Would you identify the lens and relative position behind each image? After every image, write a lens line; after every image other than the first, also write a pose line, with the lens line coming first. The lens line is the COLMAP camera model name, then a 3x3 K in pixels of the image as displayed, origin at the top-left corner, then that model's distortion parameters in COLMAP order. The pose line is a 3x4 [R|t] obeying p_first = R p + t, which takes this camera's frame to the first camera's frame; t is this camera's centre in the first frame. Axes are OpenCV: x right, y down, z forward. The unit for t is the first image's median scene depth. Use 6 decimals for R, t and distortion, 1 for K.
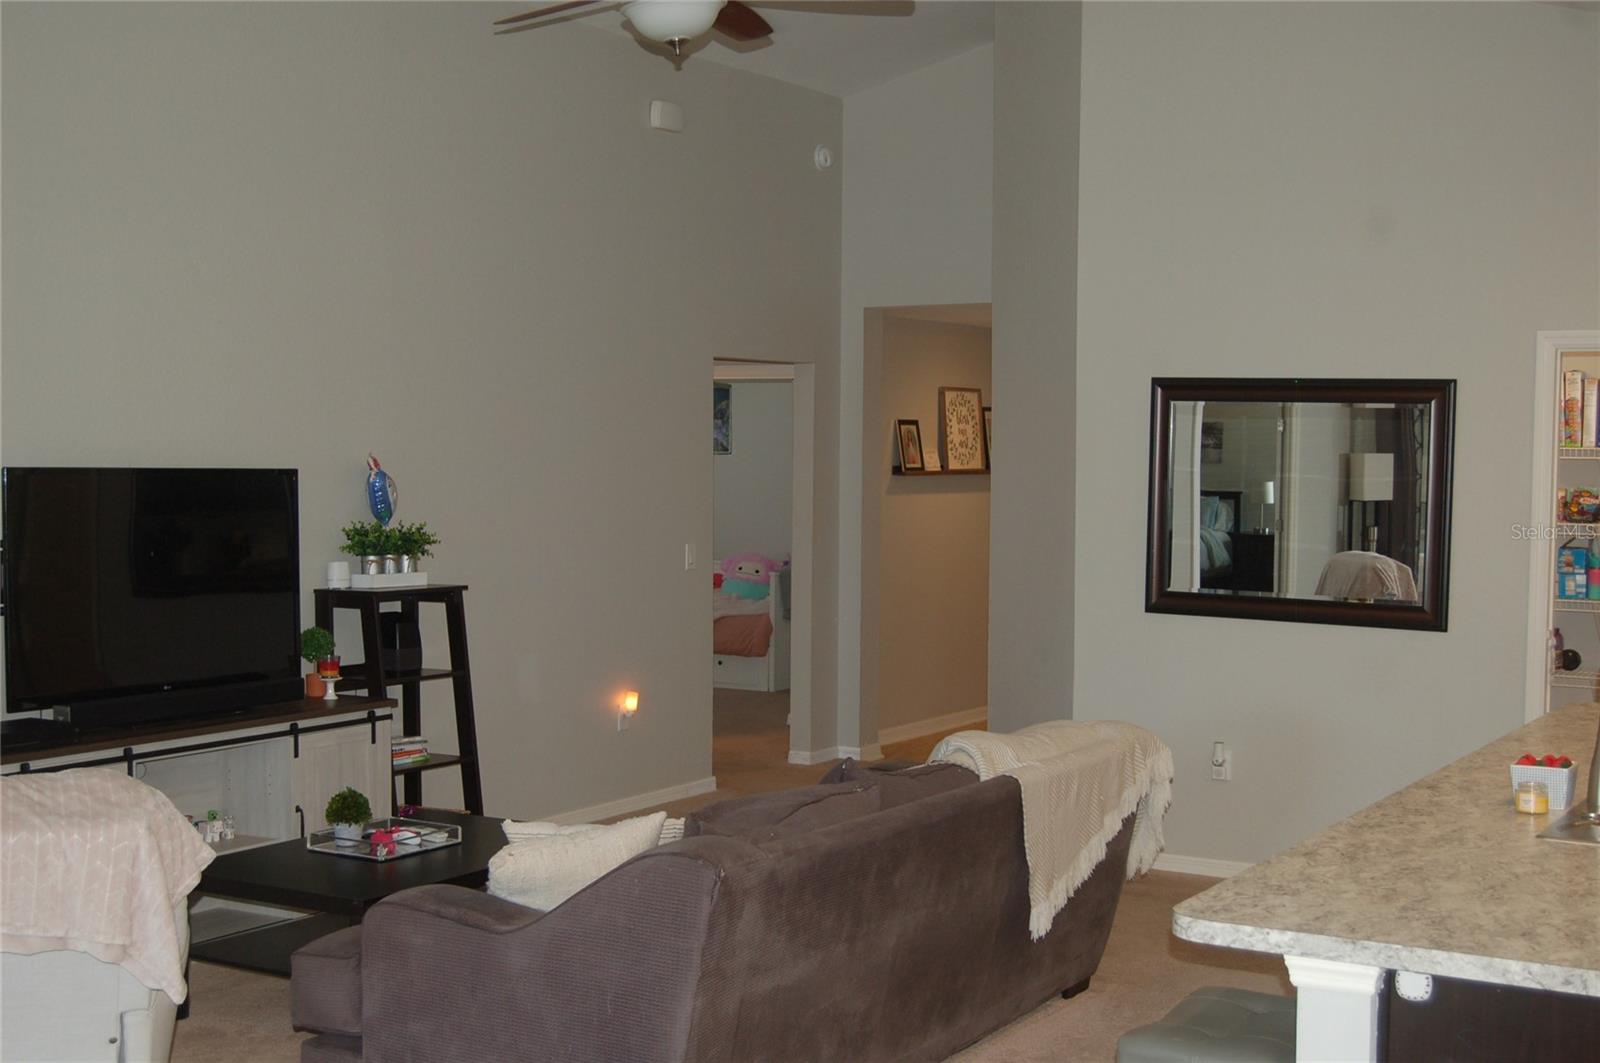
lens RADIAL K [[2088.2, 0, 800.0], [0, 2088.2, 531.5], [0, 0, 1]] dist [-0.044127, 0.018219]
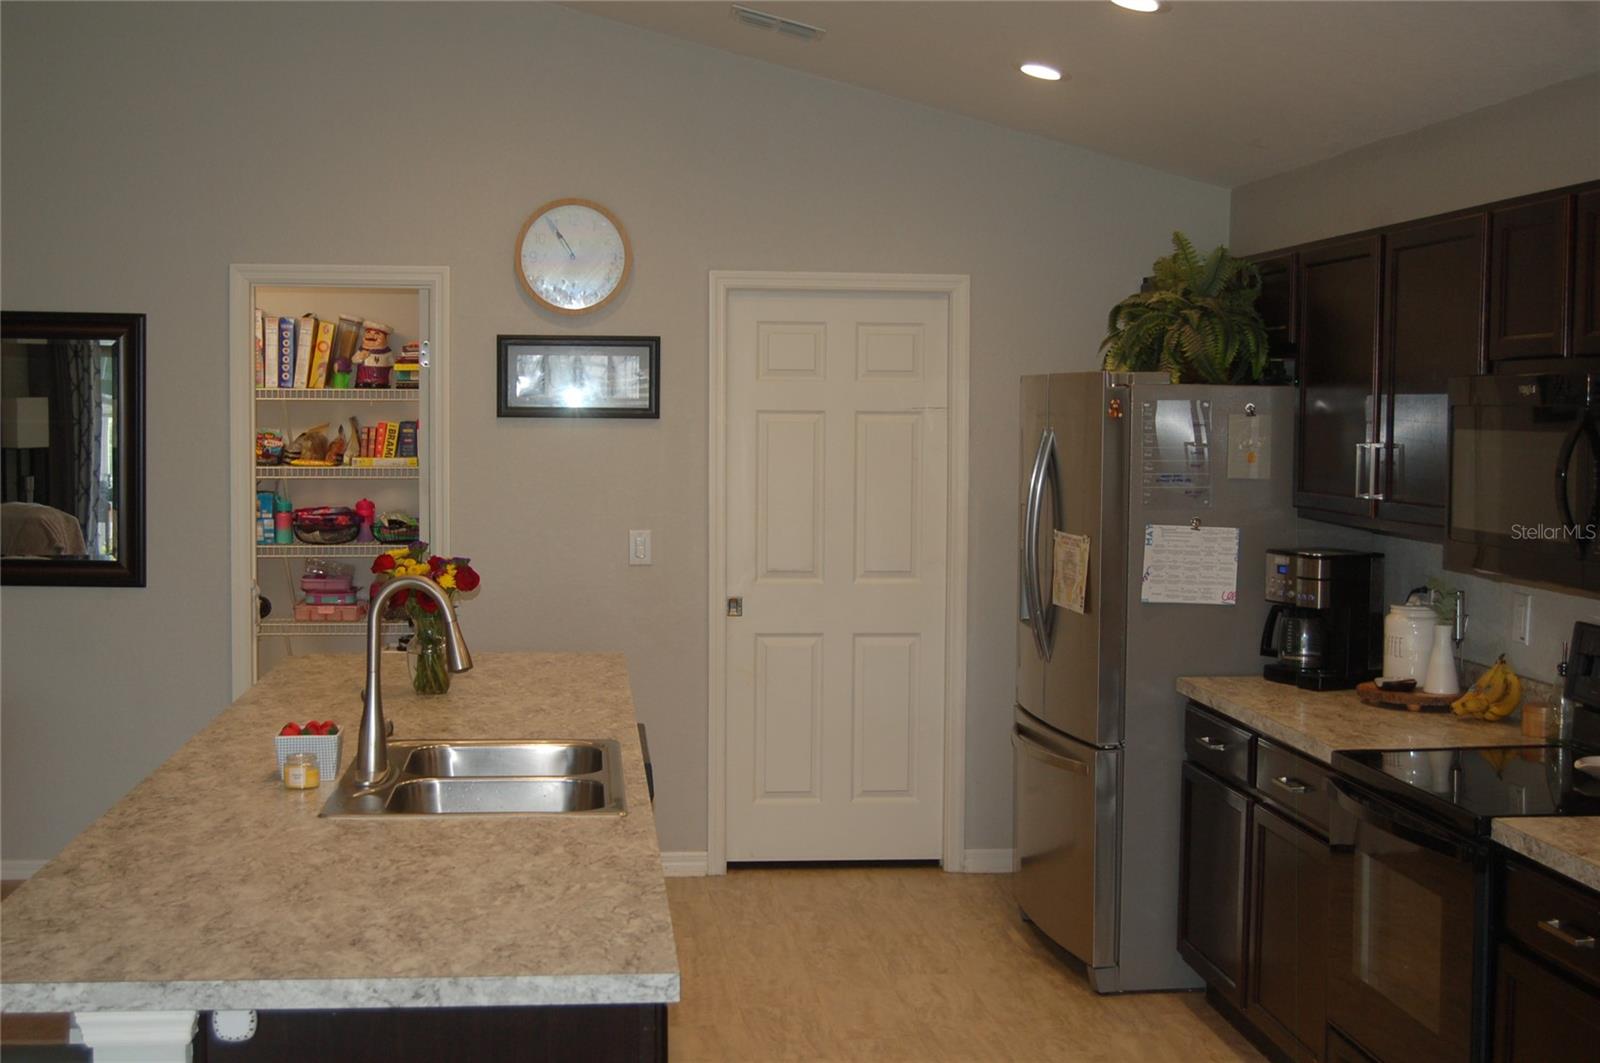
lens RADIAL K [[2088.2, 0, 800.0], [0, 2088.2, 531.5], [0, 0, 1]] dist [-0.044127, 0.018219]
pose [[0.803491, -0.042476, 0.593799, -0.006220], [0.026702, 0.999019, 0.035332, -0.002060], [-0.594717, -0.012534, 0.803837, 0.111436]]
